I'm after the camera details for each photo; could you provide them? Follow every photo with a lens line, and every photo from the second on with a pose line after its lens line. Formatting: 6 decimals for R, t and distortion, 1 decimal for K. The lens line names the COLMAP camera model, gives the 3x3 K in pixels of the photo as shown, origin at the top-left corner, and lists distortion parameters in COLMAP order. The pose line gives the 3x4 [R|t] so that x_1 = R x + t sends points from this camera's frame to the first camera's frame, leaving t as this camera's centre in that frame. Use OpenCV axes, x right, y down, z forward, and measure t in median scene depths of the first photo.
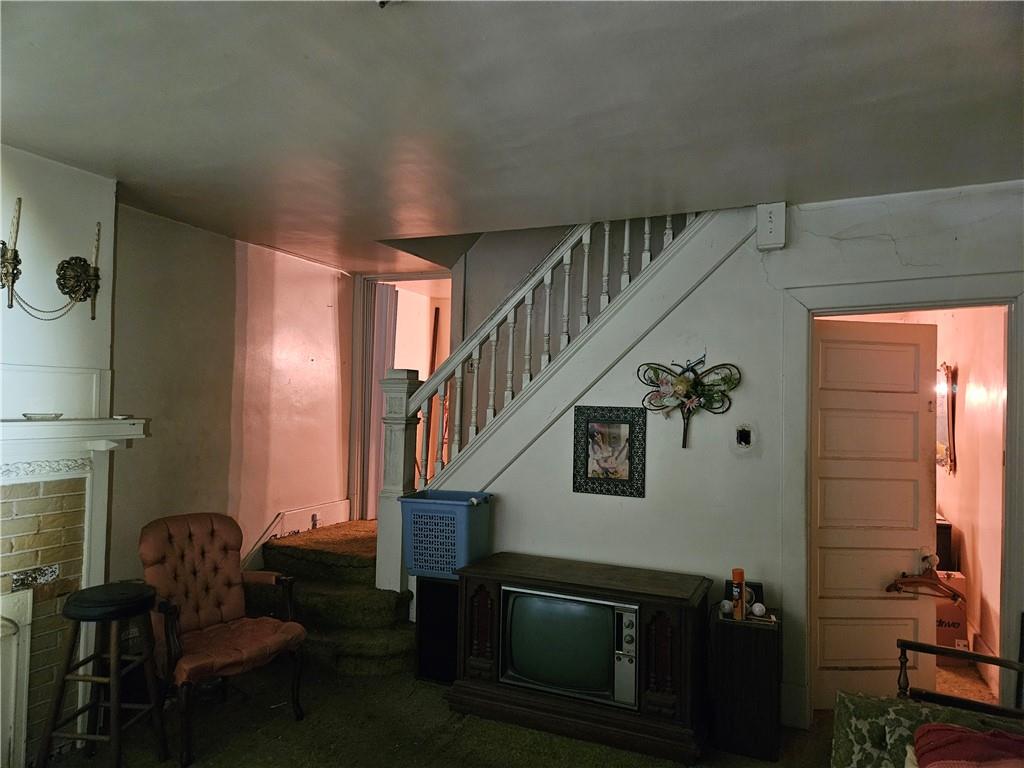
lens RADIAL K [[699.4, 0, 511.2], [0, 699.4, 392.1], [0, 0, 1]] dist [0.039883, -0.003268]
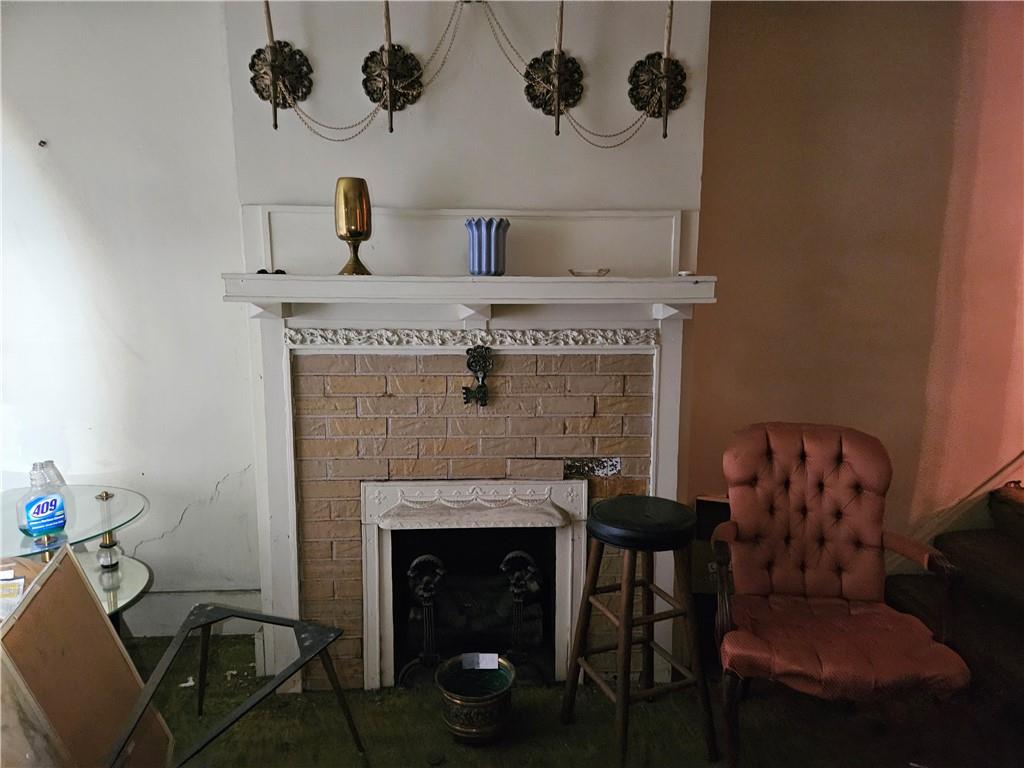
lens RADIAL K [[699.4, 0, 511.2], [0, 699.4, 392.1], [0, 0, 1]] dist [0.039883, -0.003268]
pose [[0.421294, 0.112669, -0.899898, 0.020529], [0.025170, 0.990418, 0.135786, 0.054328], [0.906575, -0.079856, 0.414421, 0.545614]]
